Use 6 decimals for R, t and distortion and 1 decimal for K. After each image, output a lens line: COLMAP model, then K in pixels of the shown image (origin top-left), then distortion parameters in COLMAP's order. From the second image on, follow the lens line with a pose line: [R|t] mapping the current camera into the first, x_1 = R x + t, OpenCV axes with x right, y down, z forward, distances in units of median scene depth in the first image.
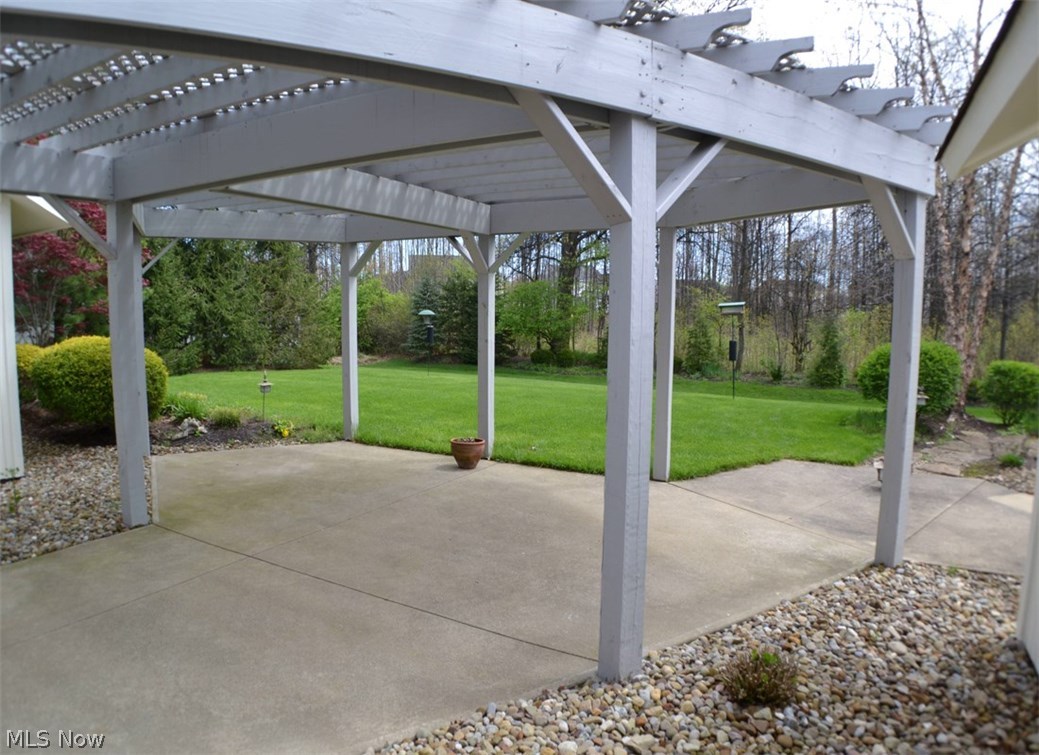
lens RADIAL K [[660.7, 0, 519.5], [0, 660.7, 377.5], [0, 0, 1]] dist [-0.168330, 0.044154]
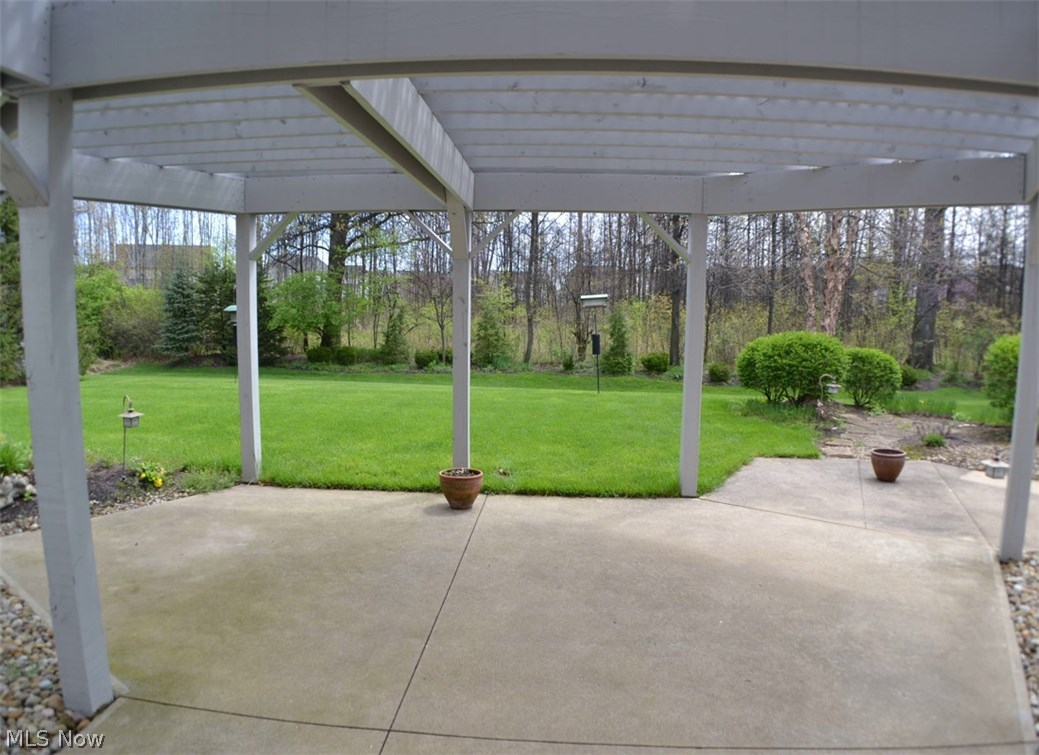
lens RADIAL K [[660.7, 0, 519.5], [0, 660.7, 377.5], [0, 0, 1]] dist [-0.168330, 0.044154]
pose [[0.914016, -0.045699, 0.403097, -0.274762], [0.040559, 0.998950, 0.021283, -0.026953], [-0.403646, -0.003104, 0.914910, 0.217535]]
